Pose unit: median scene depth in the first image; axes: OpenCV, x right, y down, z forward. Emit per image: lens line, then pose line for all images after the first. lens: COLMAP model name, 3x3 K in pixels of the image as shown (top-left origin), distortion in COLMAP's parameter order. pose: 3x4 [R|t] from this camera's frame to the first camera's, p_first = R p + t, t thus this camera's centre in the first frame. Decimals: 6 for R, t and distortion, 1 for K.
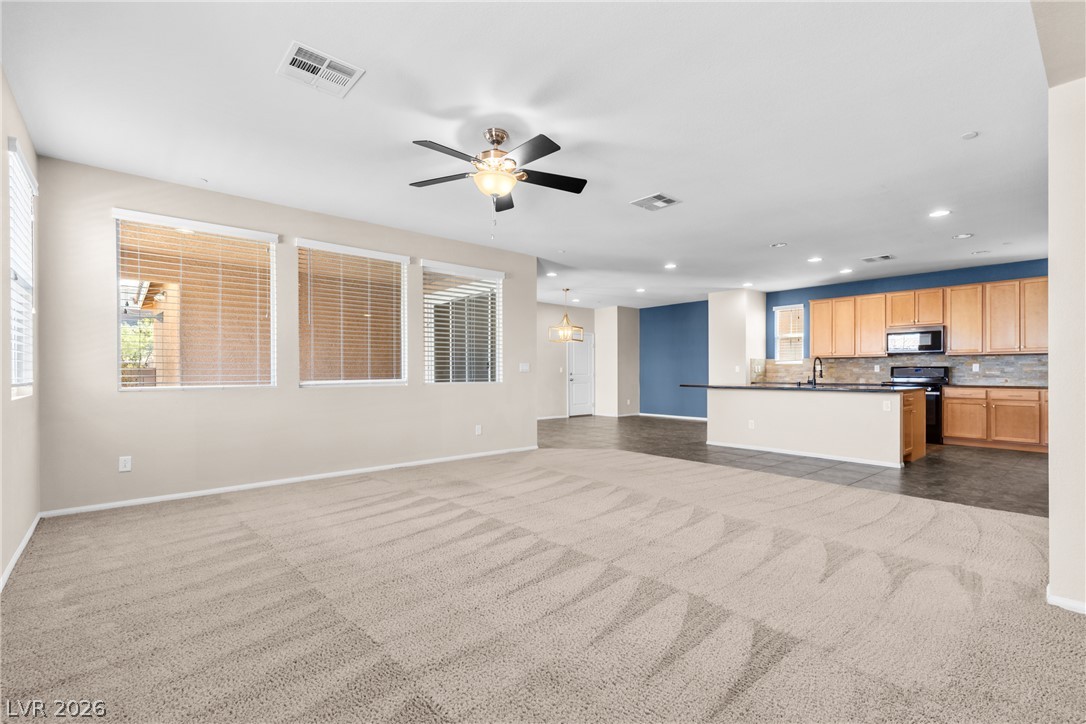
lens RADIAL K [[492.4, 0, 550.1], [0, 492.4, 369.5], [0, 0, 1]] dist [0.011421, -0.002885]
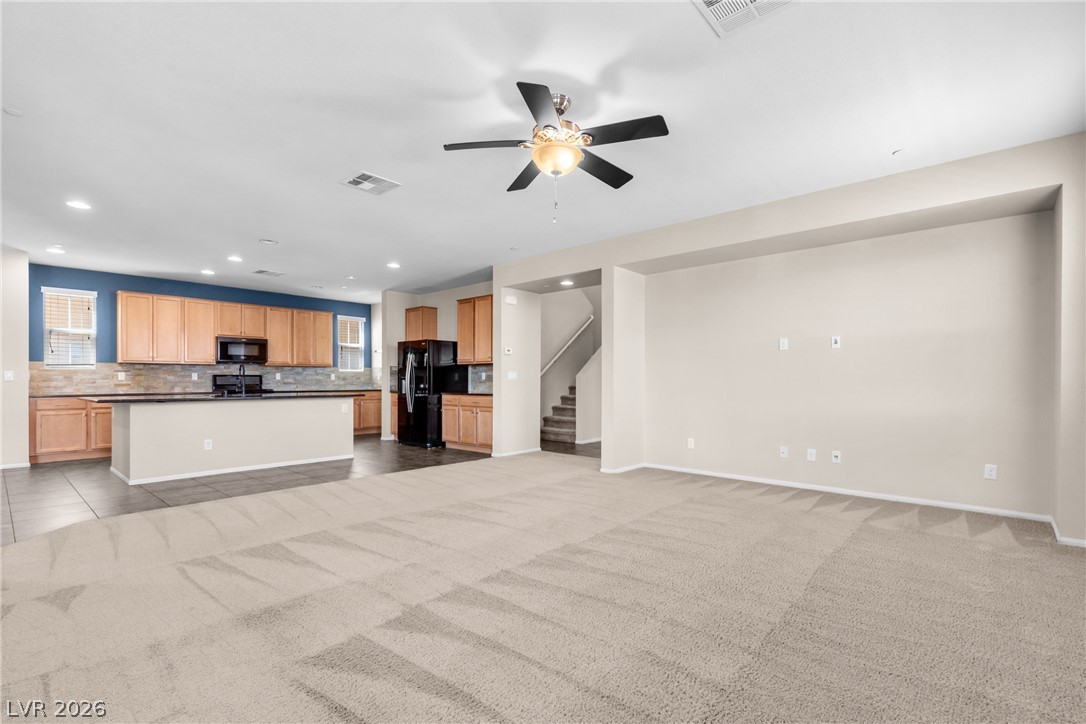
lens RADIAL K [[492.4, 0, 544.8], [0, 492.4, 380.2], [0, 0, 1]] dist [0.011421, -0.002885]
pose [[-0.105859, -0.001778, 0.994380, -0.364706], [-0.003391, 0.999993, 0.001427, 0.001653], [-0.994375, -0.003220, -0.105865, 0.420831]]
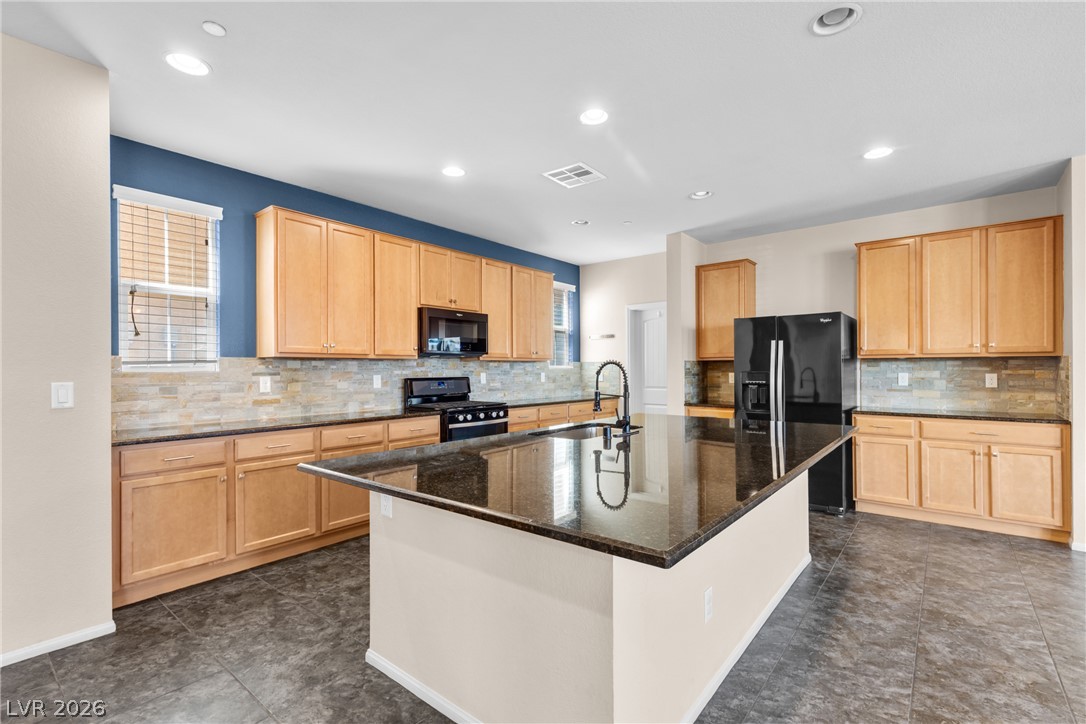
lens RADIAL K [[492.4, 0, 553.2], [0, 492.4, 368.2], [0, 0, 1]] dist [0.011421, -0.002885]
pose [[-0.162452, 0.001461, 0.986715, 0.120704], [-0.000682, 0.999998, -0.001593, -0.015148], [-0.986716, -0.000932, -0.162451, 0.893648]]
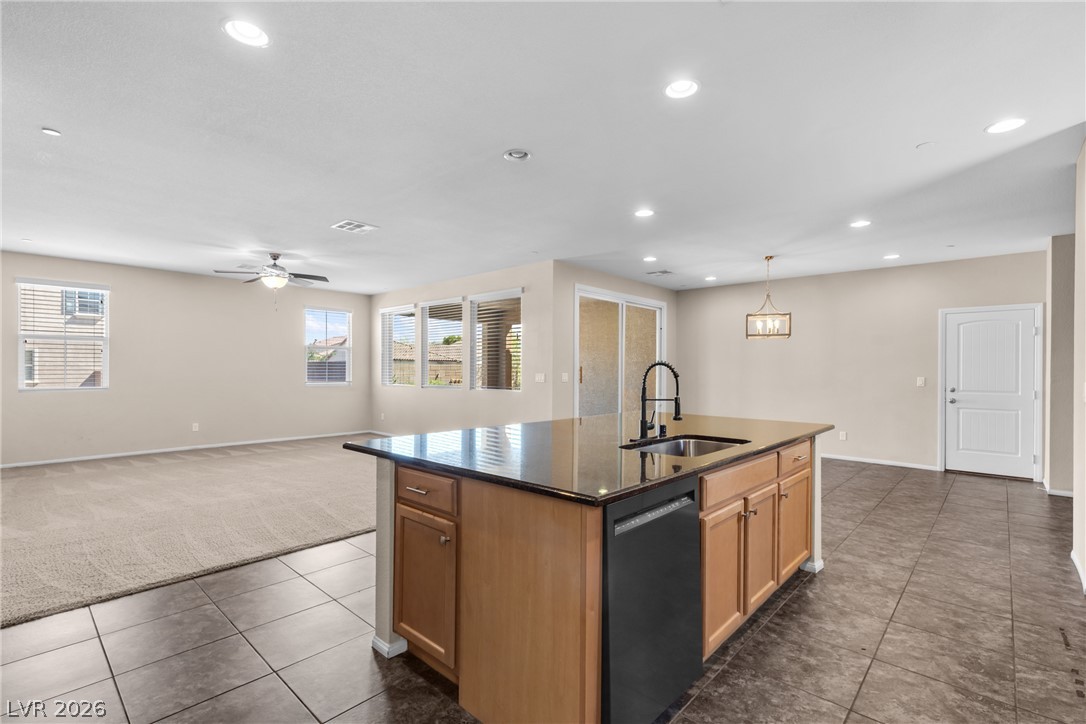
lens RADIAL K [[492.4, 0, 548.2], [0, 492.4, 365.9], [0, 0, 1]] dist [0.011421, -0.002885]
pose [[0.090857, -0.007485, -0.995836, 0.726531], [-0.006426, 0.999947, -0.008102, -0.015361], [0.995843, 0.007135, 0.090804, 0.706954]]
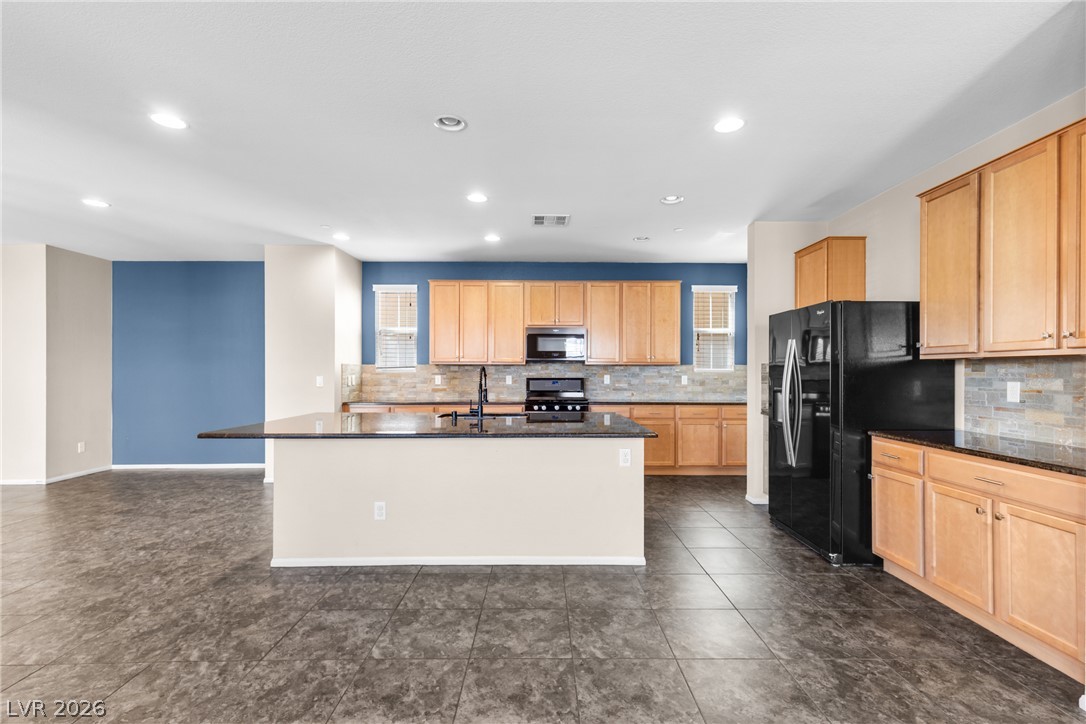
lens RADIAL K [[492.4, 0, 546.3], [0, 492.4, 369.7], [0, 0, 1]] dist [0.011421, -0.002885]
pose [[0.657572, 0.002528, 0.753388, 0.127036], [-0.004226, 0.999991, 0.000334, -0.018064], [-0.753380, -0.003403, 0.657577, 0.454534]]
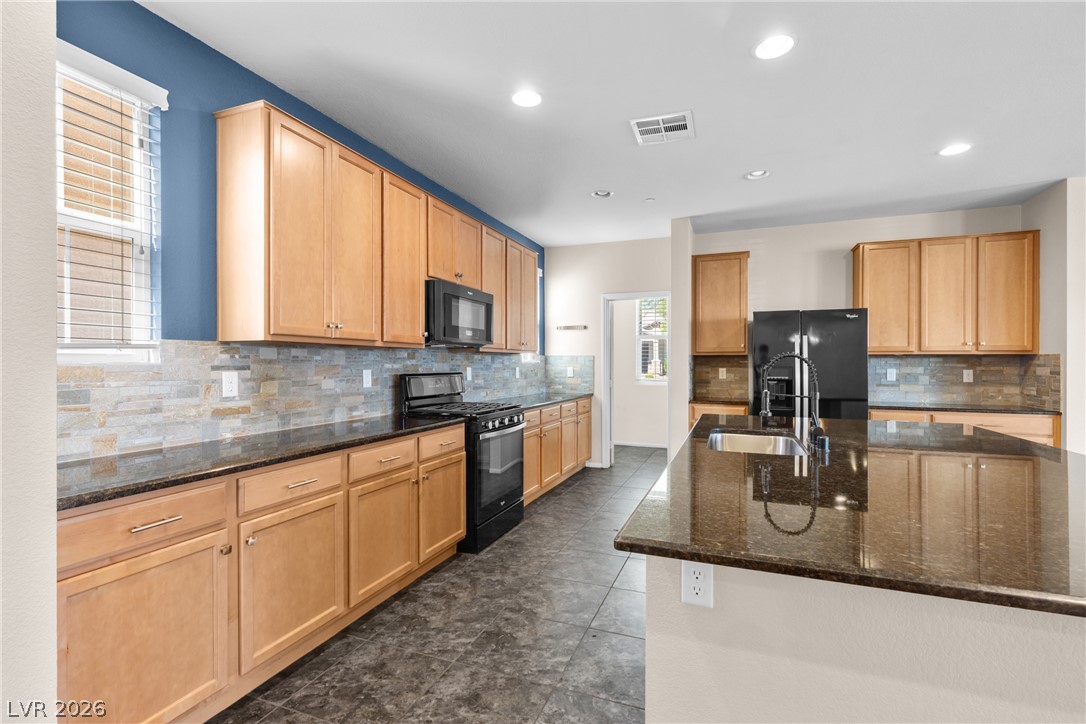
lens RADIAL K [[492.4, 0, 554.3], [0, 492.4, 364.0], [0, 0, 1]] dist [0.011421, -0.002885]
pose [[-0.459350, -0.001984, 0.888253, 0.259425], [-0.006528, 0.999978, -0.001142, -0.013502], [-0.888231, -0.006323, -0.459353, 1.036310]]
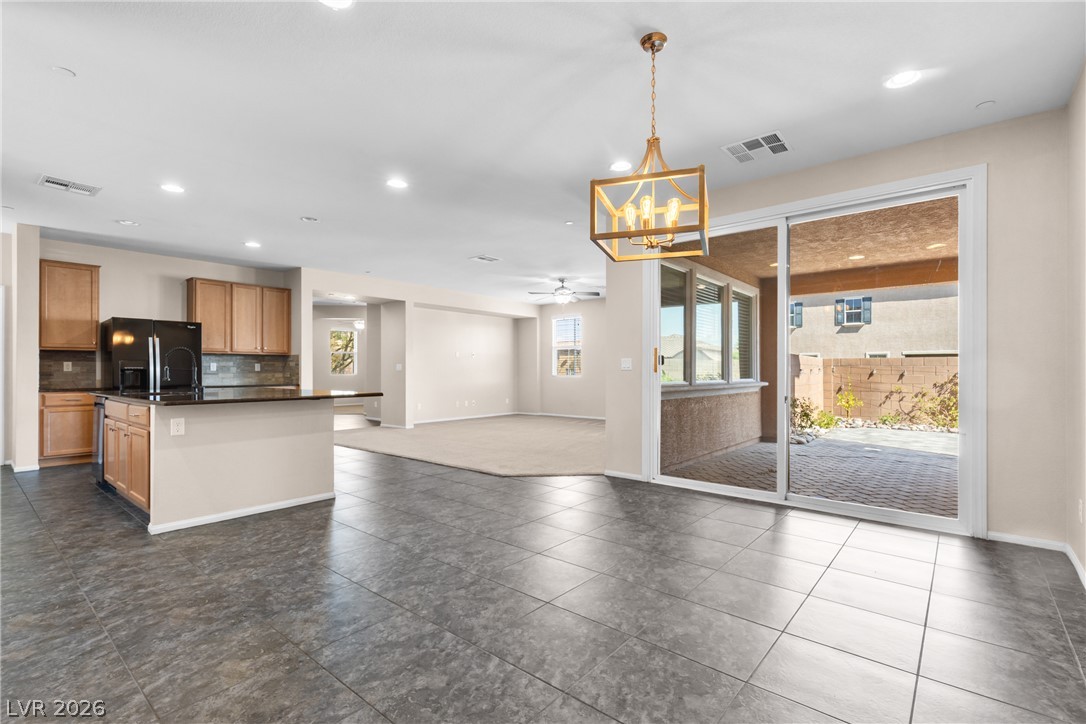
lens RADIAL K [[492.4, 0, 540.9], [0, 492.4, 365.1], [0, 0, 1]] dist [0.011421, -0.002885]
pose [[-0.991369, 0.000705, -0.131101, 0.133236], [0.002714, 0.999882, -0.015143, 0.007052], [0.131074, -0.015368, -0.991253, 1.360281]]
